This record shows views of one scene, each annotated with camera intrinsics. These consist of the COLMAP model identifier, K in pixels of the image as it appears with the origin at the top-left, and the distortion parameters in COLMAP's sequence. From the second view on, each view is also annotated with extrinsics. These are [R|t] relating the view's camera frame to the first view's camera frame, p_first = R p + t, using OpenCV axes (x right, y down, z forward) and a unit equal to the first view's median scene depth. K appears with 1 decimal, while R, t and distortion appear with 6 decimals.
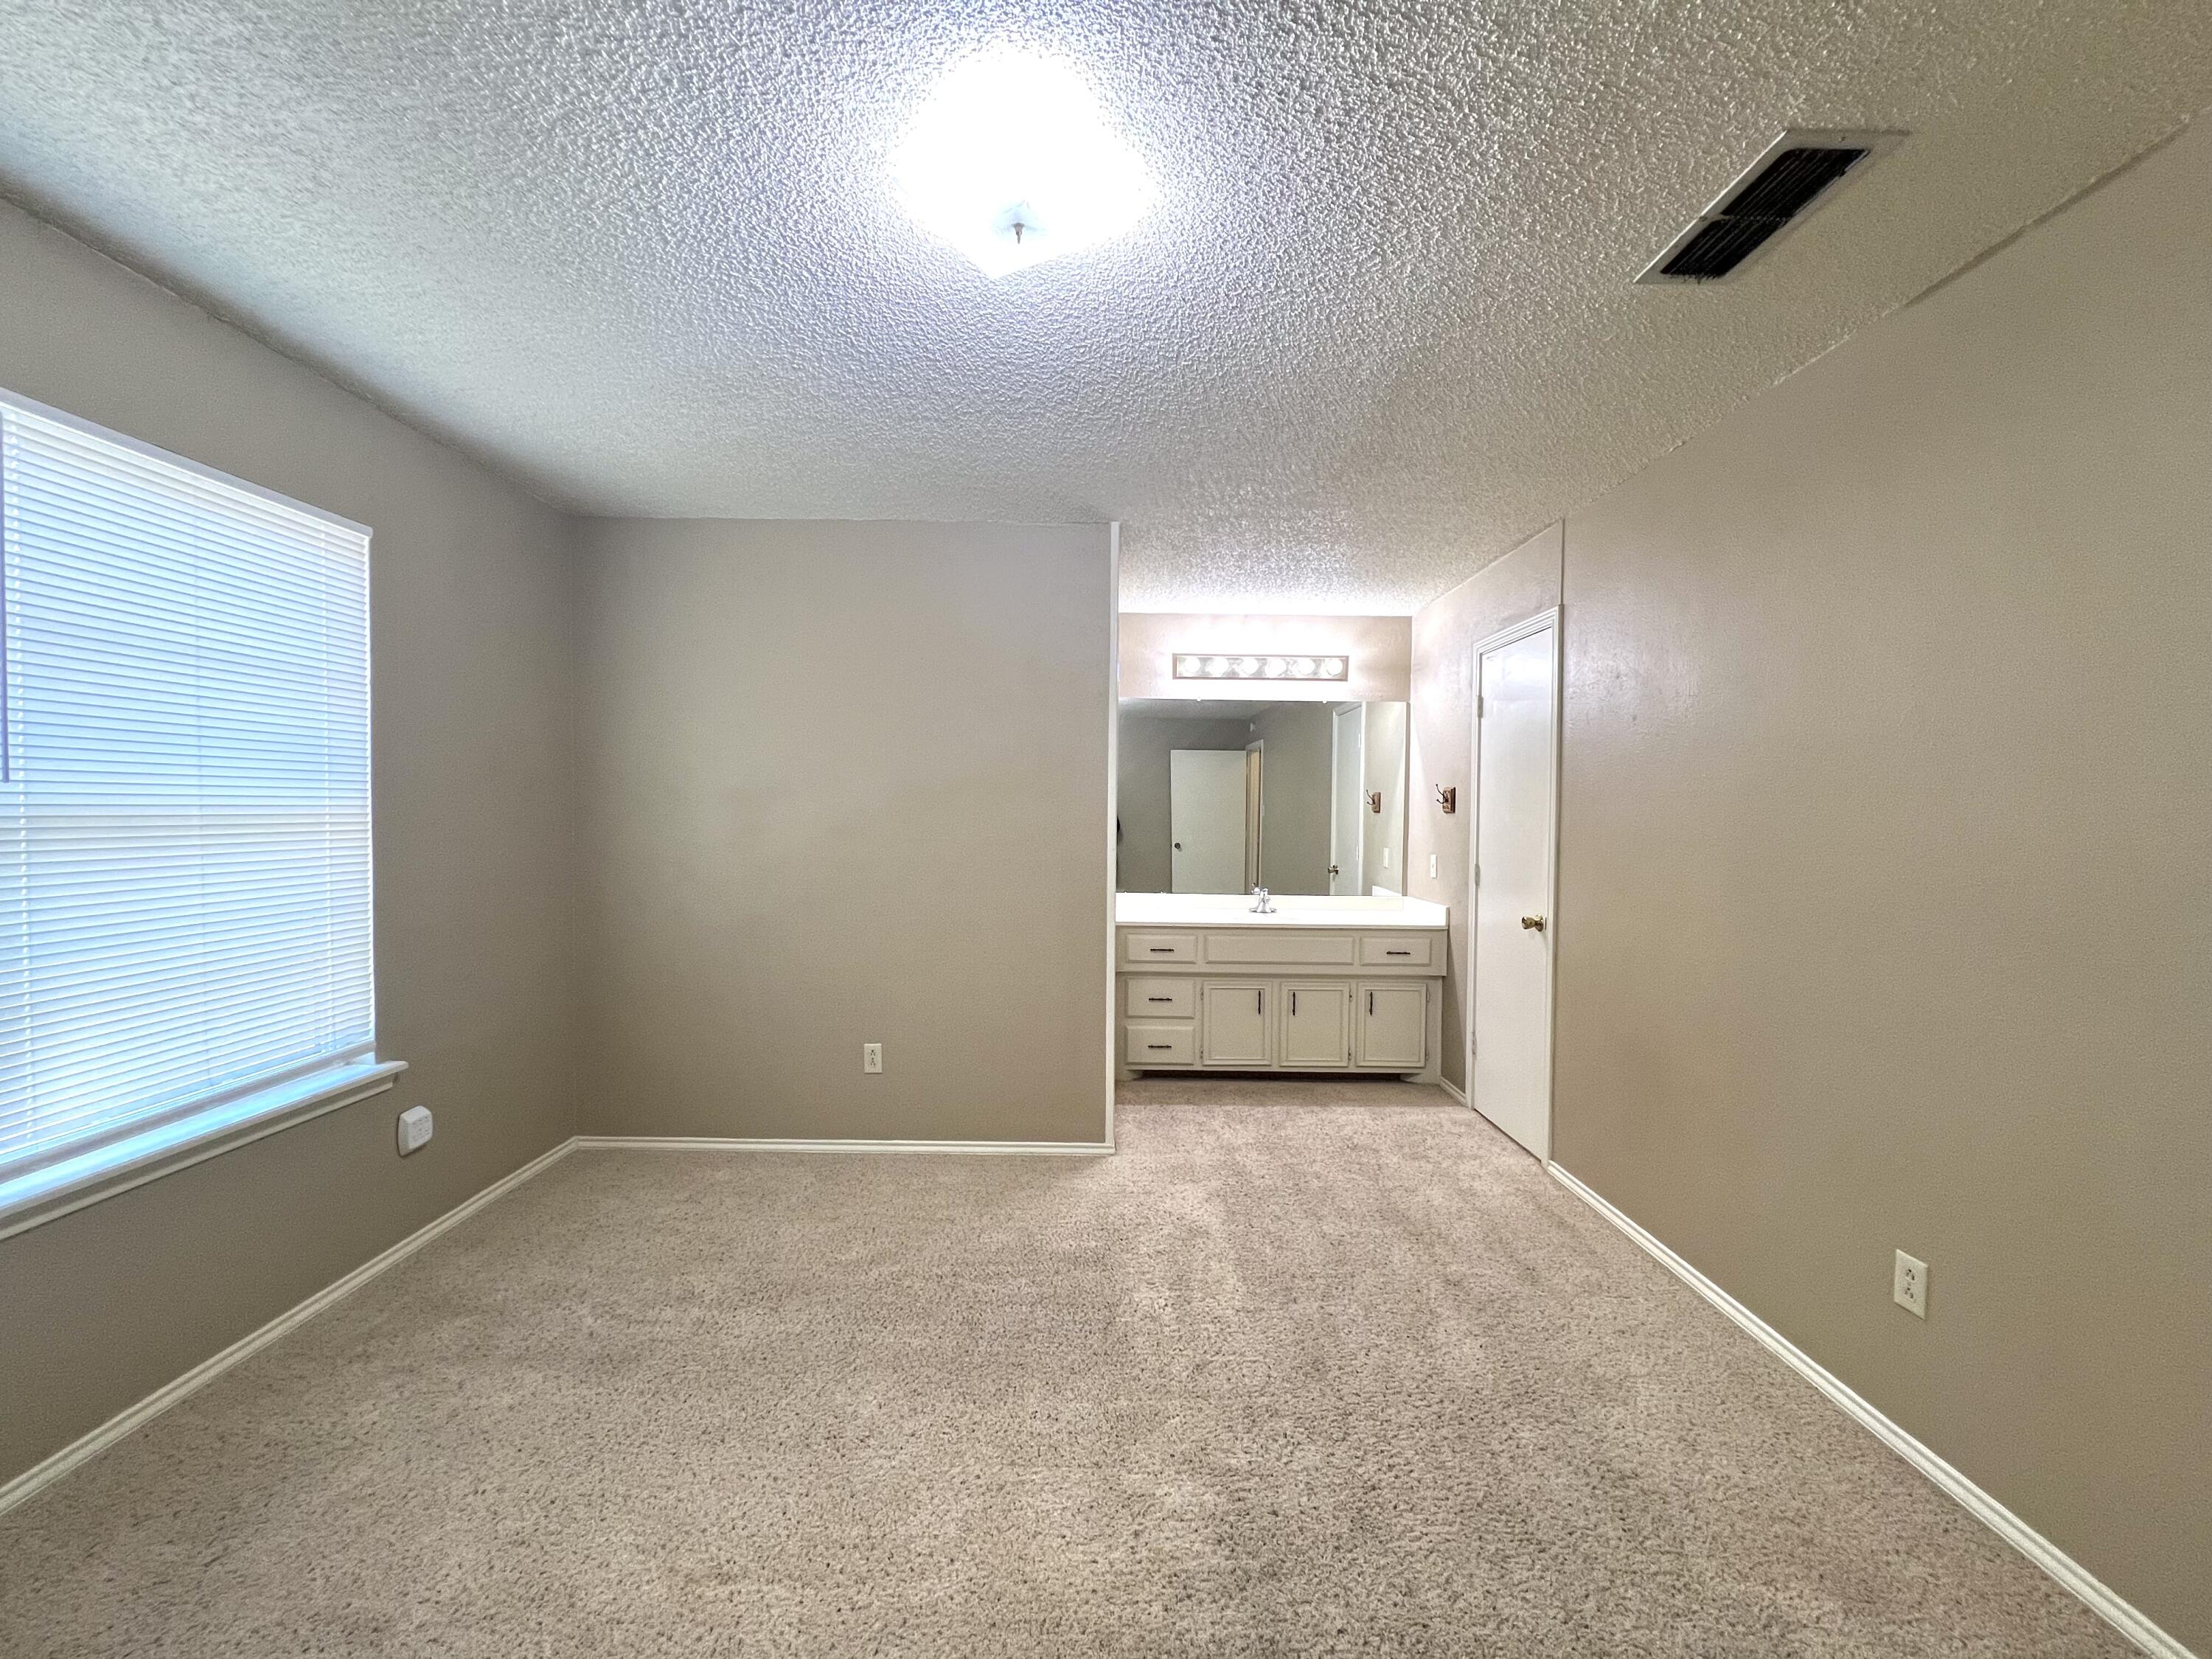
lens RADIAL K [[885.0, 0, 1106.0], [0, 885.0, 829.5], [0, 0, 1]] dist [0.000534, 0.000529]
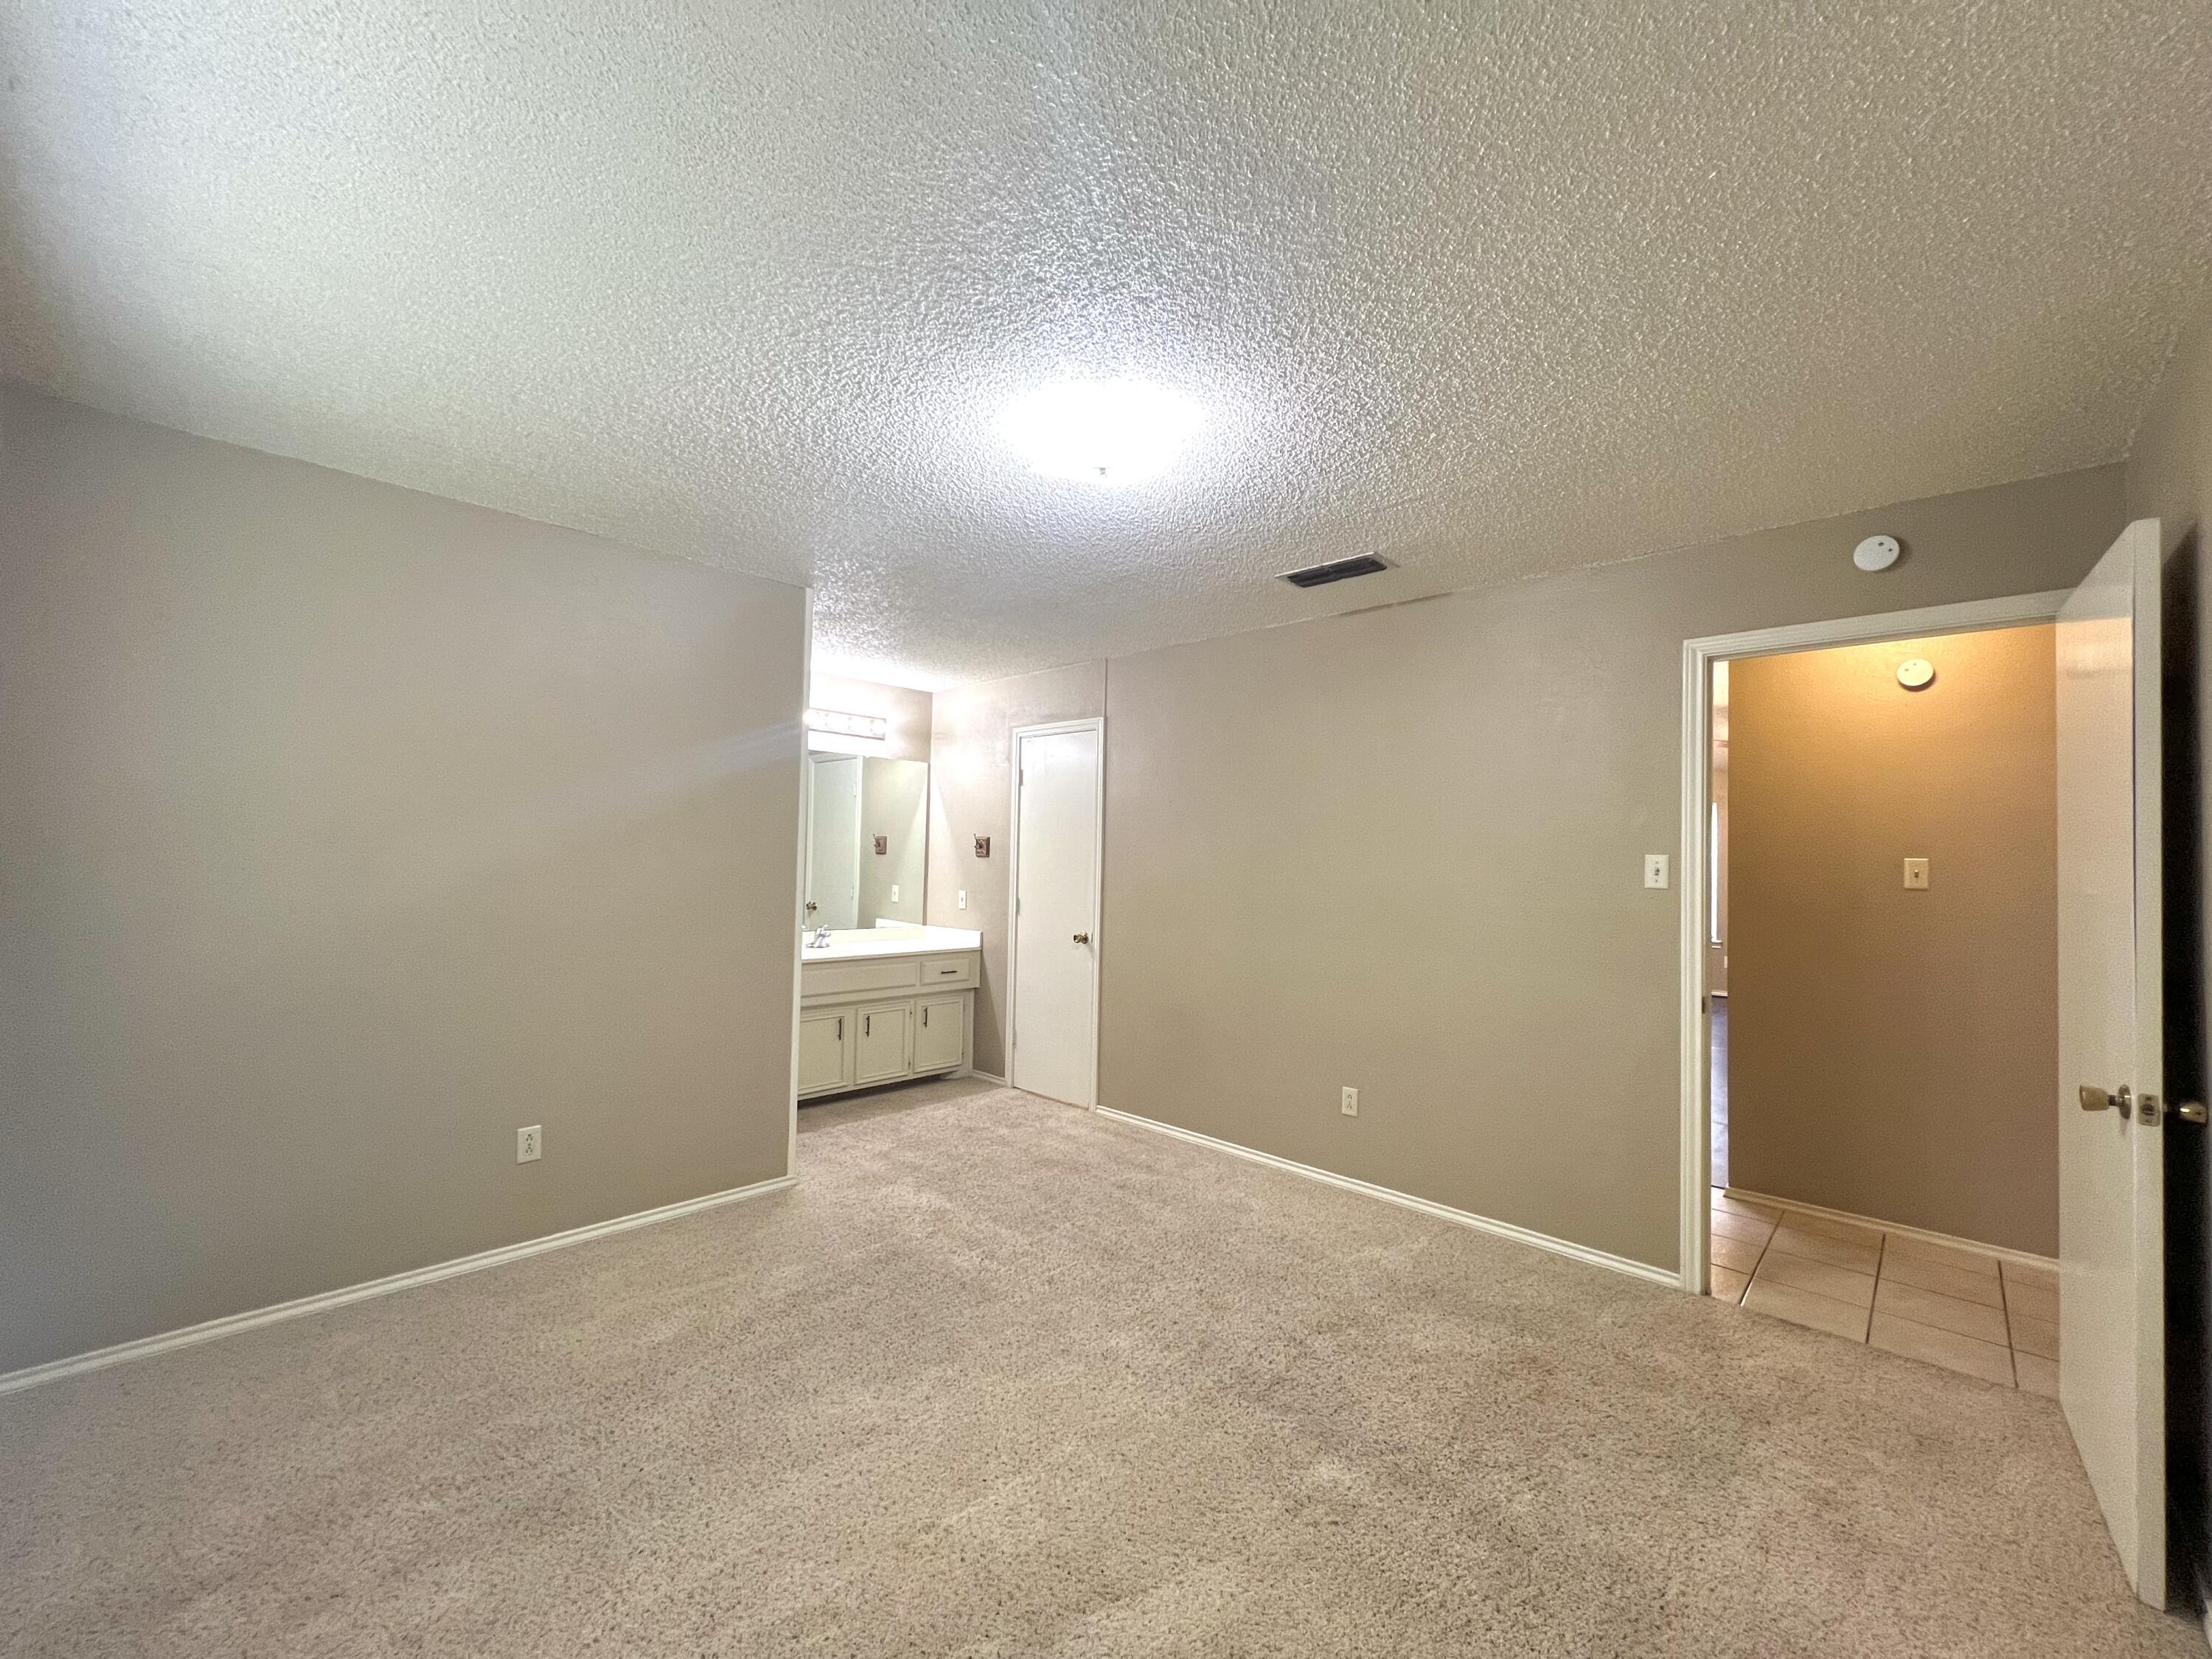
lens RADIAL K [[885.0, 0, 1106.0], [0, 885.0, 829.5], [0, 0, 1]] dist [0.000534, 0.000529]
pose [[0.690152, 0.029018, 0.723082, -0.483465], [-0.002754, 0.999294, -0.037474, -0.013438], [-0.723659, 0.023871, 0.689745, 0.001812]]
